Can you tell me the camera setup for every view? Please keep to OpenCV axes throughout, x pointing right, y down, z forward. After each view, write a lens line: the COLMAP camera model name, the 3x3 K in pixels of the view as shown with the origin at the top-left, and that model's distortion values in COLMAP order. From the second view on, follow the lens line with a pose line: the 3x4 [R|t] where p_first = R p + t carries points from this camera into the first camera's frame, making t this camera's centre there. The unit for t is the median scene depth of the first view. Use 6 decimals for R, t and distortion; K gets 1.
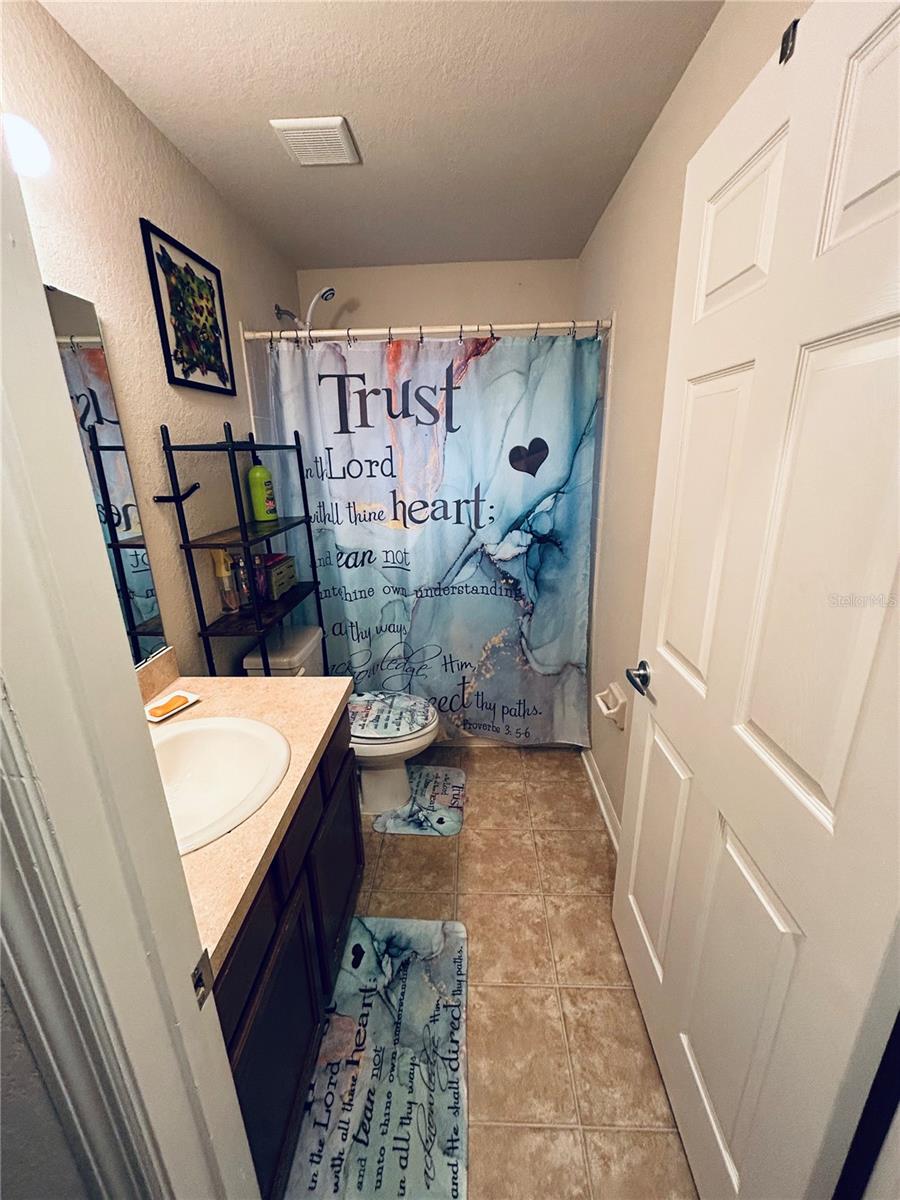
lens RADIAL K [[479.0, 0, 450.7], [0, 479.0, 598.4], [0, 0, 1]] dist [0.001509, 0.000290]
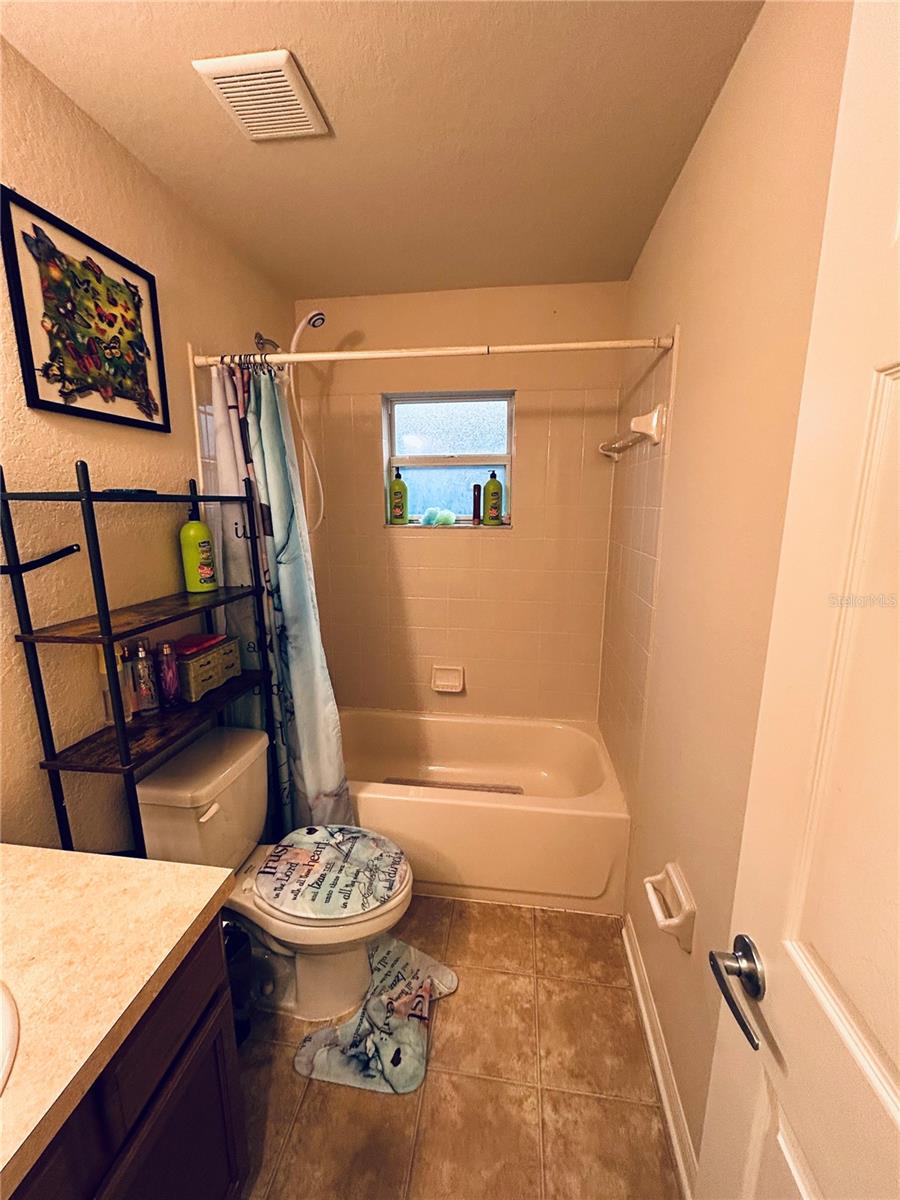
lens RADIAL K [[479.0, 0, 453.4], [0, 479.0, 599.9], [0, 0, 1]] dist [0.001509, 0.000290]
pose [[0.995243, 0.041617, -0.088086, 0.088342], [-0.050255, 0.993894, -0.098229, -0.102251], [0.083461, 0.102189, 0.991258, 0.302666]]
